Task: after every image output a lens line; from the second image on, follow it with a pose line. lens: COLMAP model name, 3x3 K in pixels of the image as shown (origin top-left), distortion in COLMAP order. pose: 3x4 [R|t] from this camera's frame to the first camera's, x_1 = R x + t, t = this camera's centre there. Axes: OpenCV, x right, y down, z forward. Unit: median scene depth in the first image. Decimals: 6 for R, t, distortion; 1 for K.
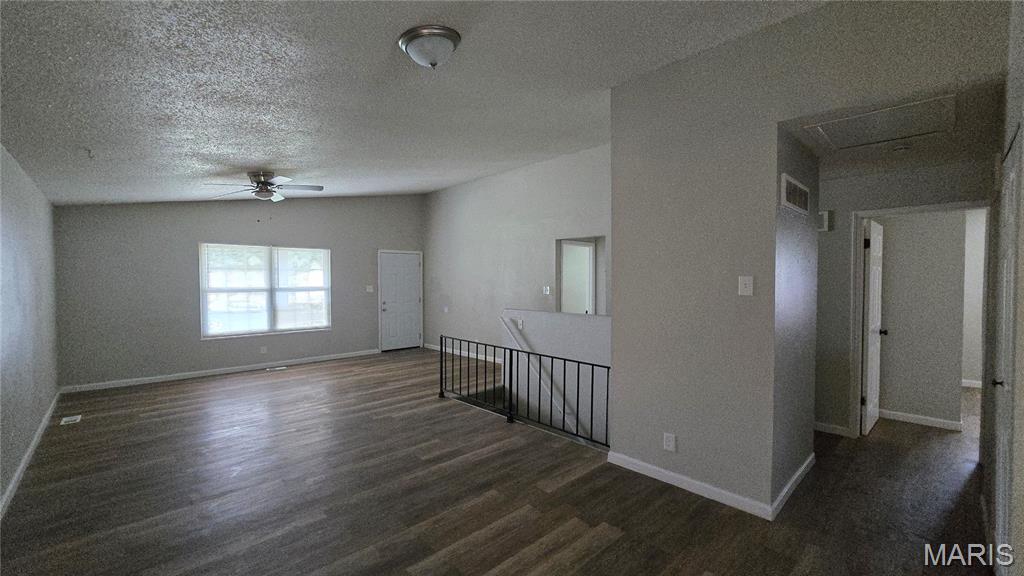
lens RADIAL K [[422.2, 0, 508.2], [0, 422.2, 288.4], [0, 0, 1]] dist [-0.002766, 0.000116]
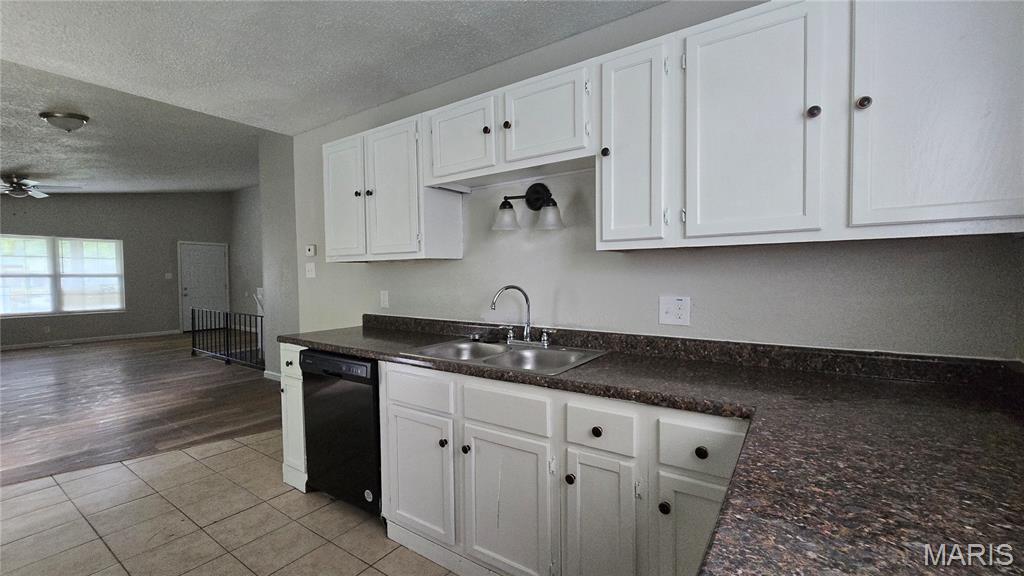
lens RADIAL K [[422.2, 0, 503.5], [0, 422.2, 288.2], [0, 0, 1]] dist [-0.002766, 0.000116]
pose [[0.981692, -0.009287, 0.190247, 0.405516], [0.008208, 0.999945, 0.006460, 0.040411], [-0.190297, -0.004780, 0.981715, -0.332471]]
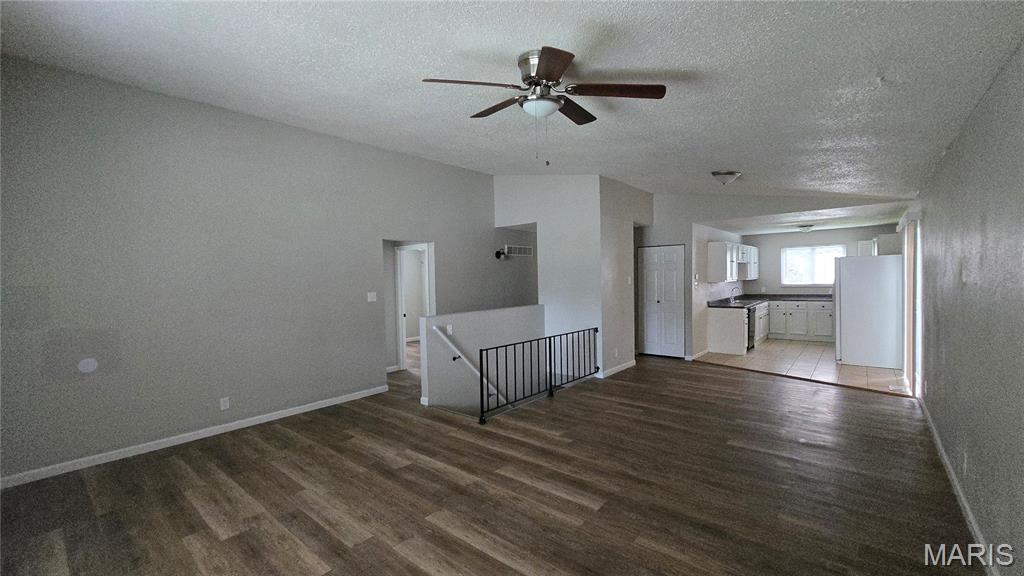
lens RADIAL K [[422.2, 0, 505.9], [0, 422.2, 293.1], [0, 0, 1]] dist [-0.002766, 0.000116]
pose [[-0.094857, -0.041747, 0.994615, -0.753025], [0.041097, 0.998104, 0.045813, -0.028126], [-0.994642, 0.045221, -0.092961, 0.778636]]
